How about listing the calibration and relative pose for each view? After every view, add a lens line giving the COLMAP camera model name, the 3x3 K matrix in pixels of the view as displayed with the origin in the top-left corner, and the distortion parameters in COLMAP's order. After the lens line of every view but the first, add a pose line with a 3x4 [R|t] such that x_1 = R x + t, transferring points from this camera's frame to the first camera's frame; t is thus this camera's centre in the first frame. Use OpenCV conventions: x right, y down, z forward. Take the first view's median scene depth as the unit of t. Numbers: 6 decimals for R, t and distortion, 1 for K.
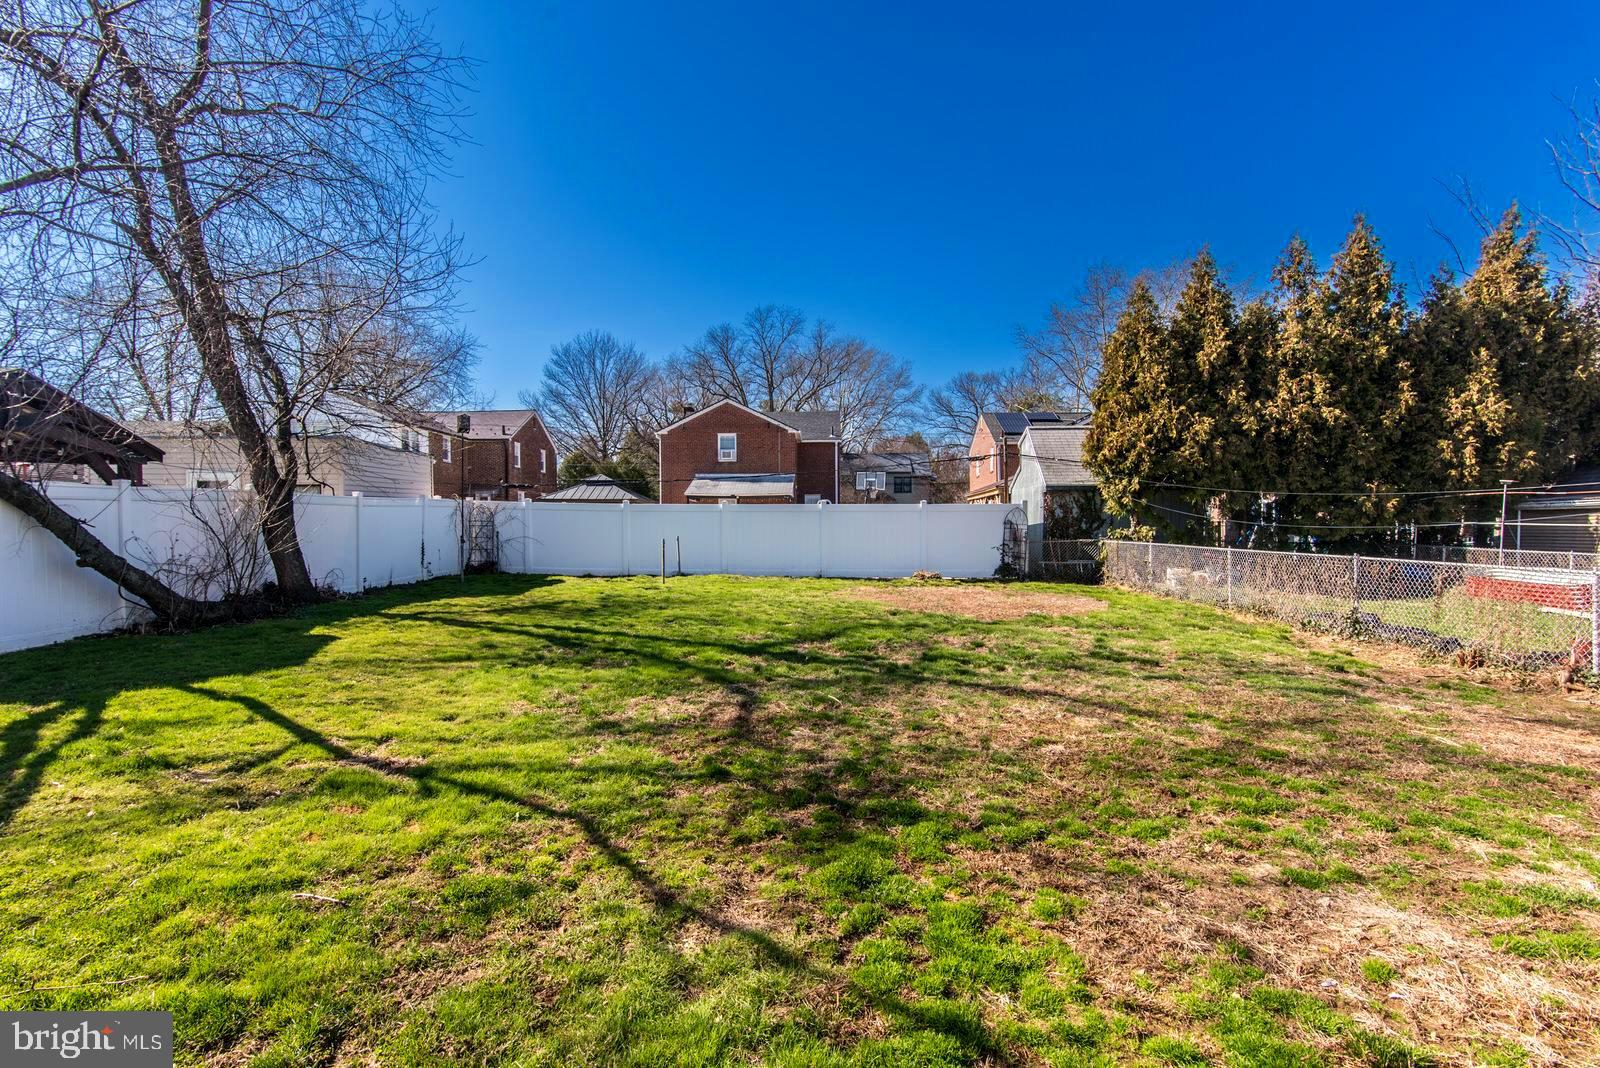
lens RADIAL K [[783.3, 0, 832.1], [0, 783.3, 551.7], [0, 0, 1]] dist [0.002656, 0.000045]
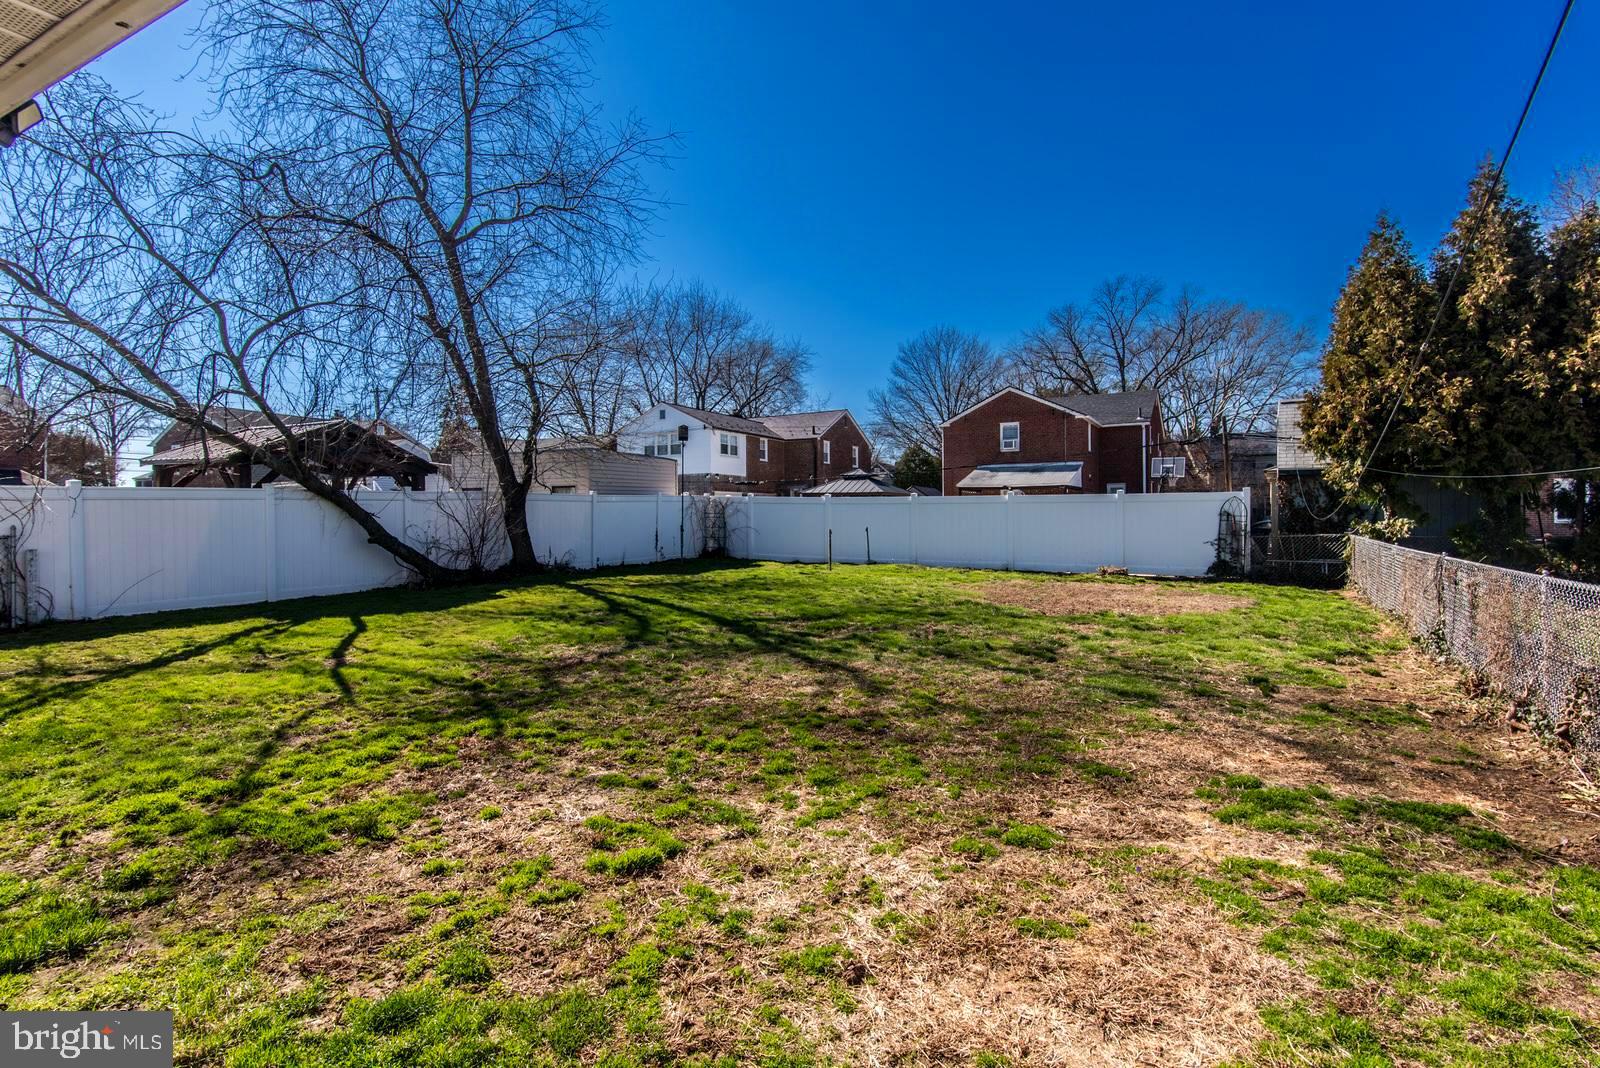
lens RADIAL K [[800.4, 0, 793.7], [0, 800.4, 542.8], [0, 0, 1]] dist [0.000899, 0.000492]
pose [[0.884439, 0.015057, -0.466413, 0.215864], [-0.015661, 0.999874, 0.002580, 0.000258], [0.466393, 0.005023, 0.884563, -0.009984]]
